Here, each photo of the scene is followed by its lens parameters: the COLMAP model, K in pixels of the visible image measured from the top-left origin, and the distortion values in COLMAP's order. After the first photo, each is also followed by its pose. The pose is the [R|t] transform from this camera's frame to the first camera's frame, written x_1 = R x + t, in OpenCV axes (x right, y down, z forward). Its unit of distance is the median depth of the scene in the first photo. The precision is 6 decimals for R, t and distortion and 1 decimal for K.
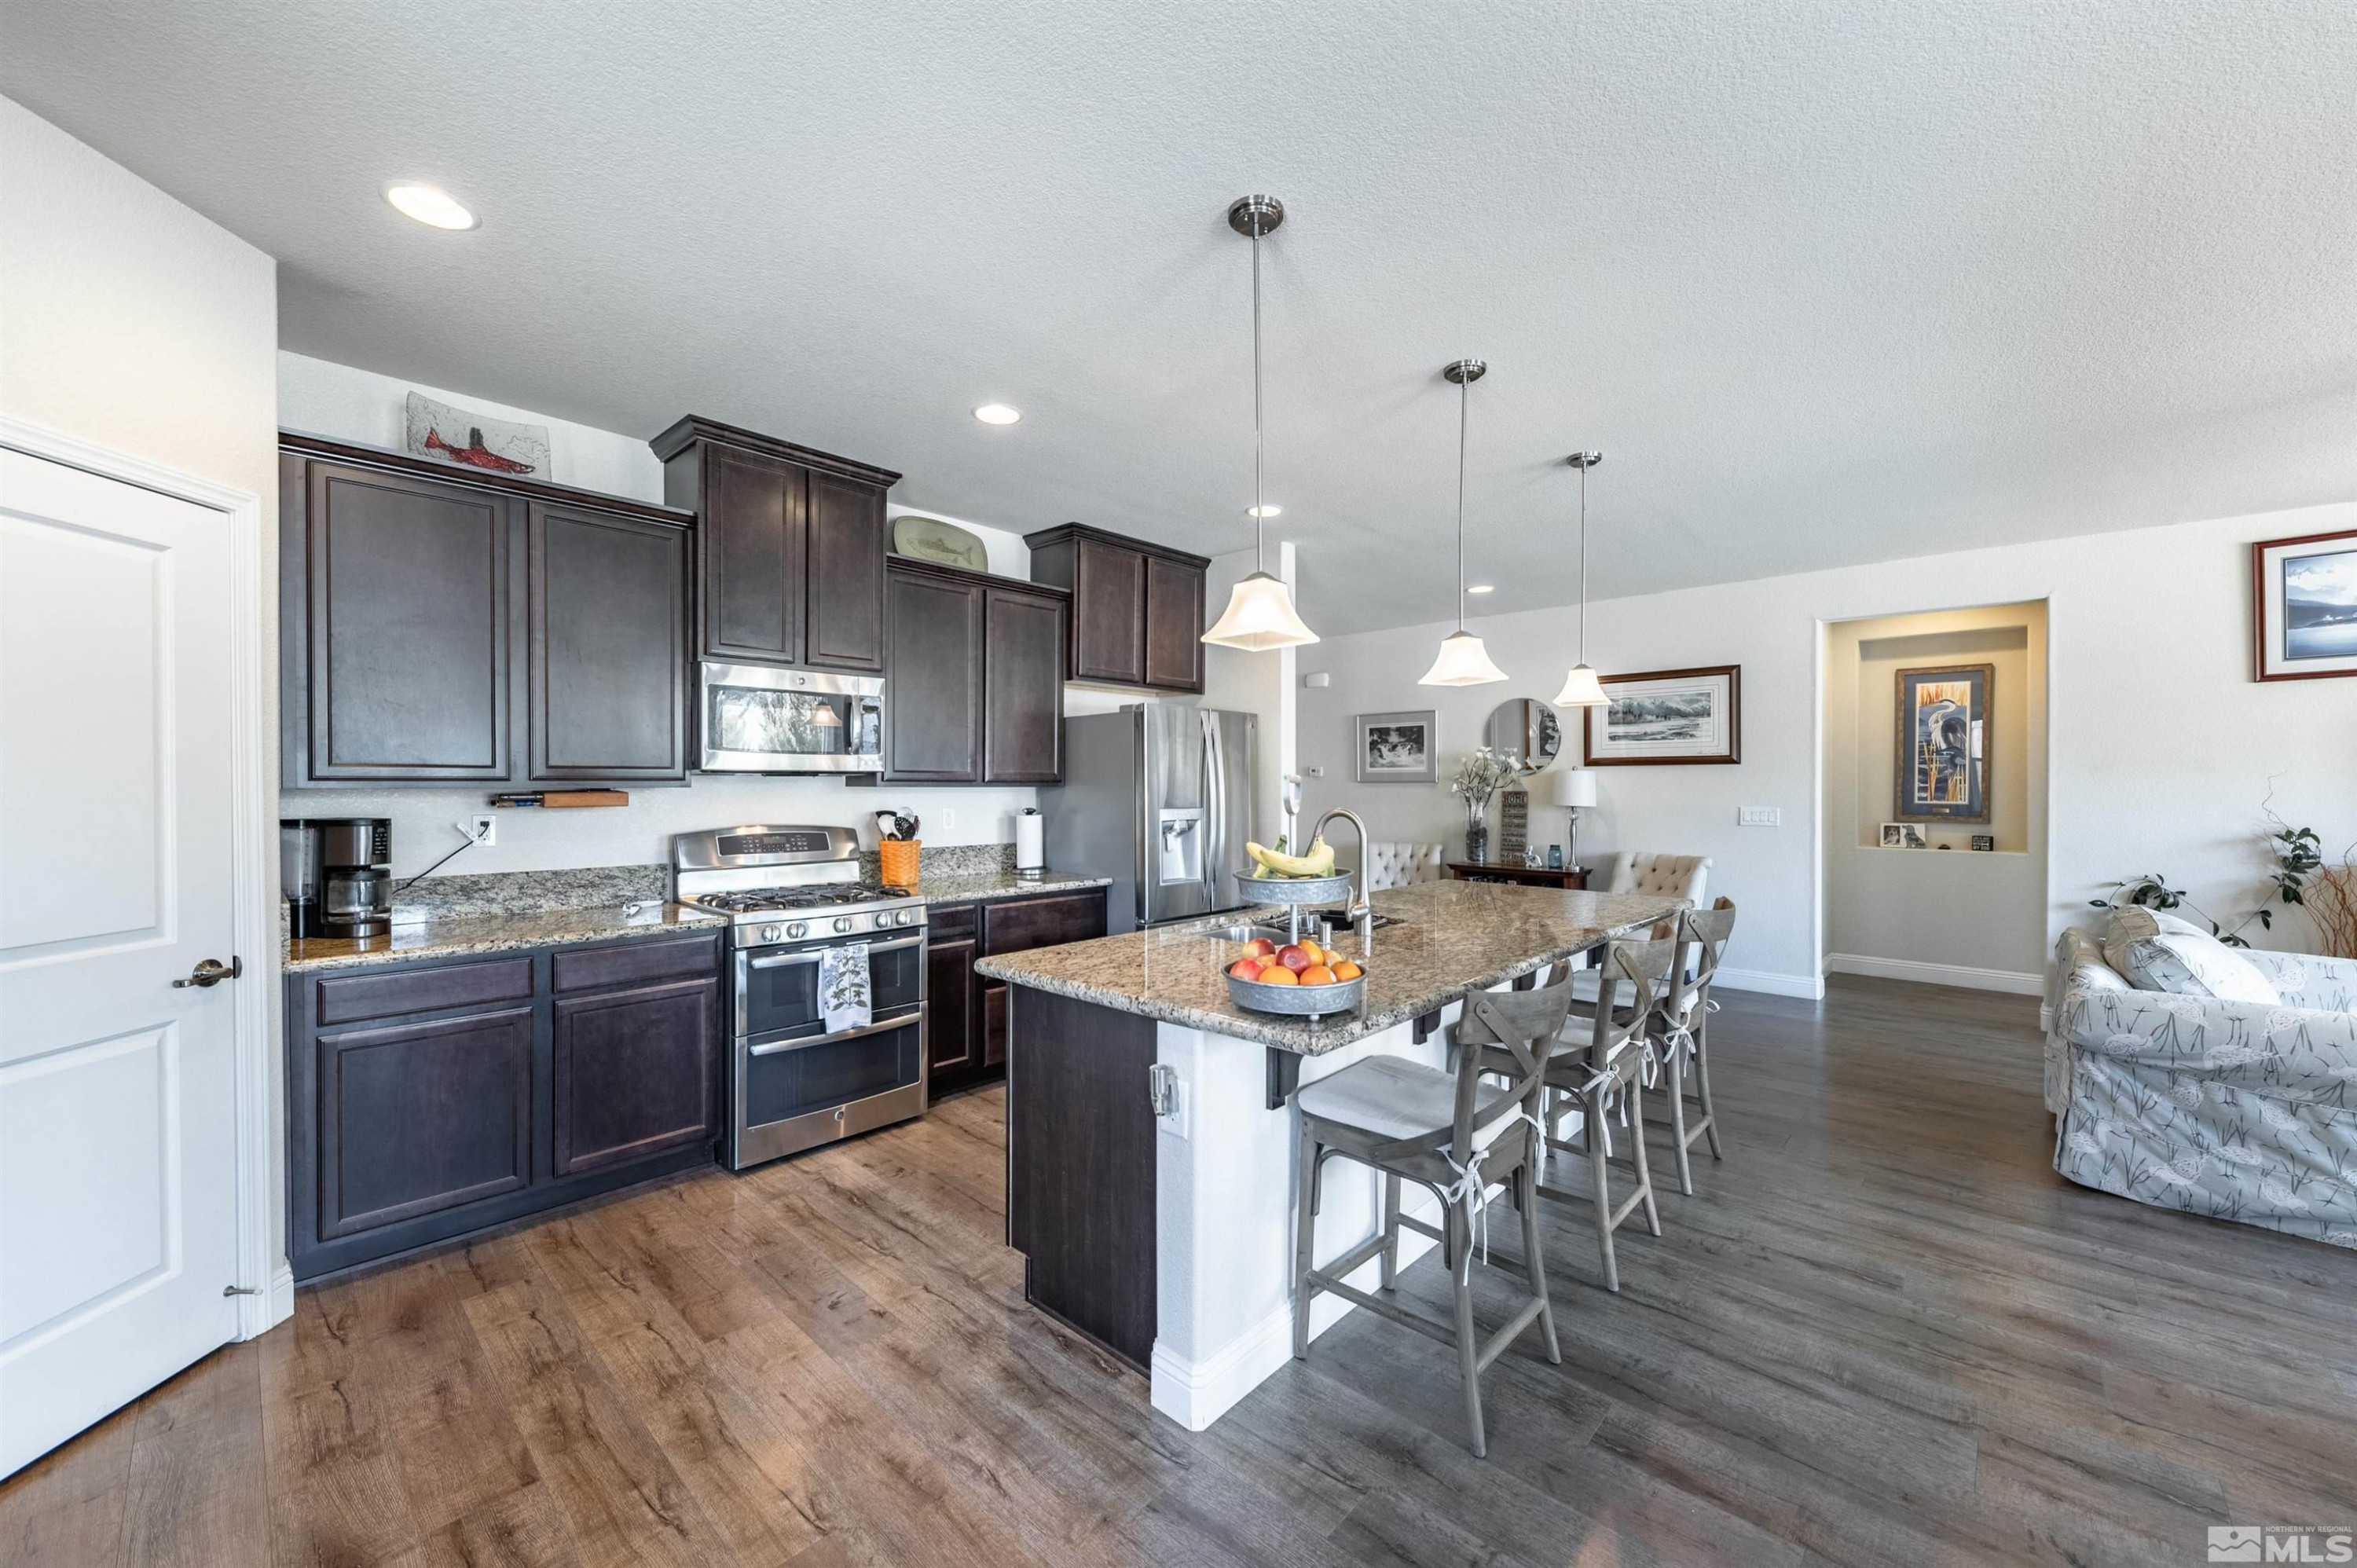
lens RADIAL K [[897.0, 0, 1175.2], [0, 897.0, 779.8], [0, 0, 1]] dist [0.000084, 0.000046]
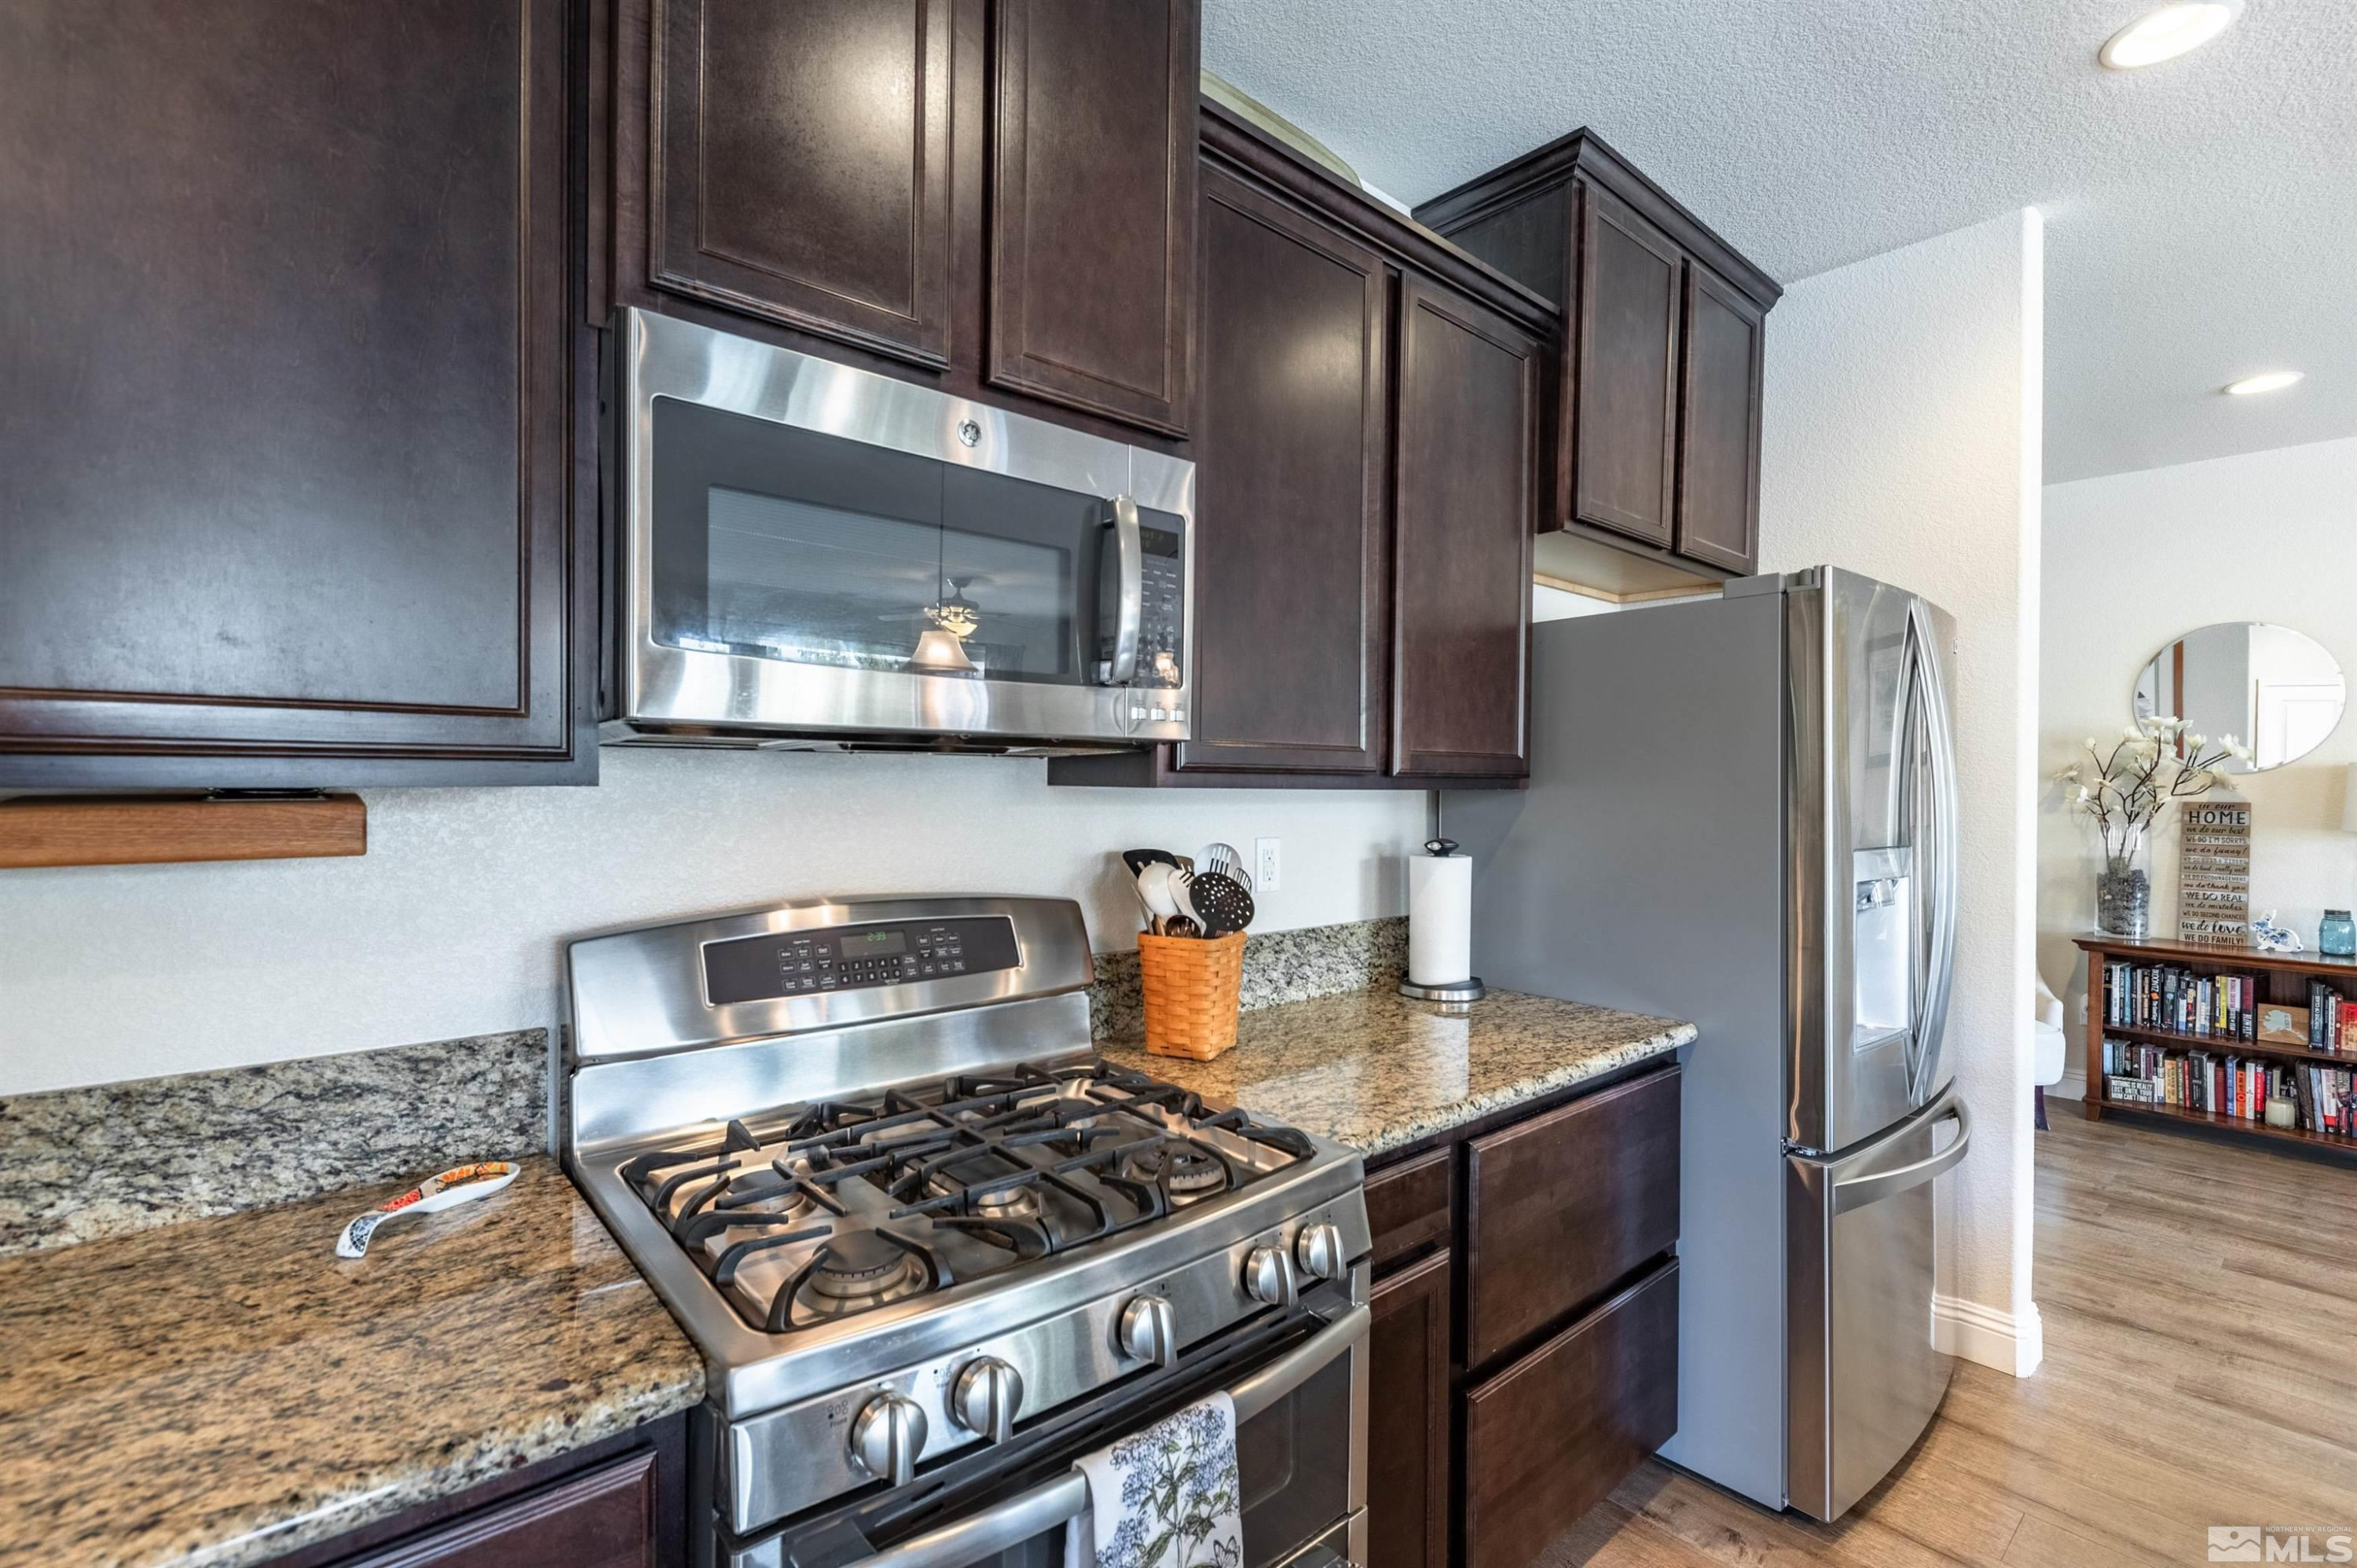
lens RADIAL K [[1043.7, 0, 1181.3], [0, 1043.7, 789.0], [0, 0, 1]] dist [-0.002752, -0.000150]
pose [[0.994846, 0.007869, -0.101092, -0.272396], [-0.006781, 0.999915, 0.011098, 0.003886], [0.101170, -0.010355, 0.994815, 0.580656]]
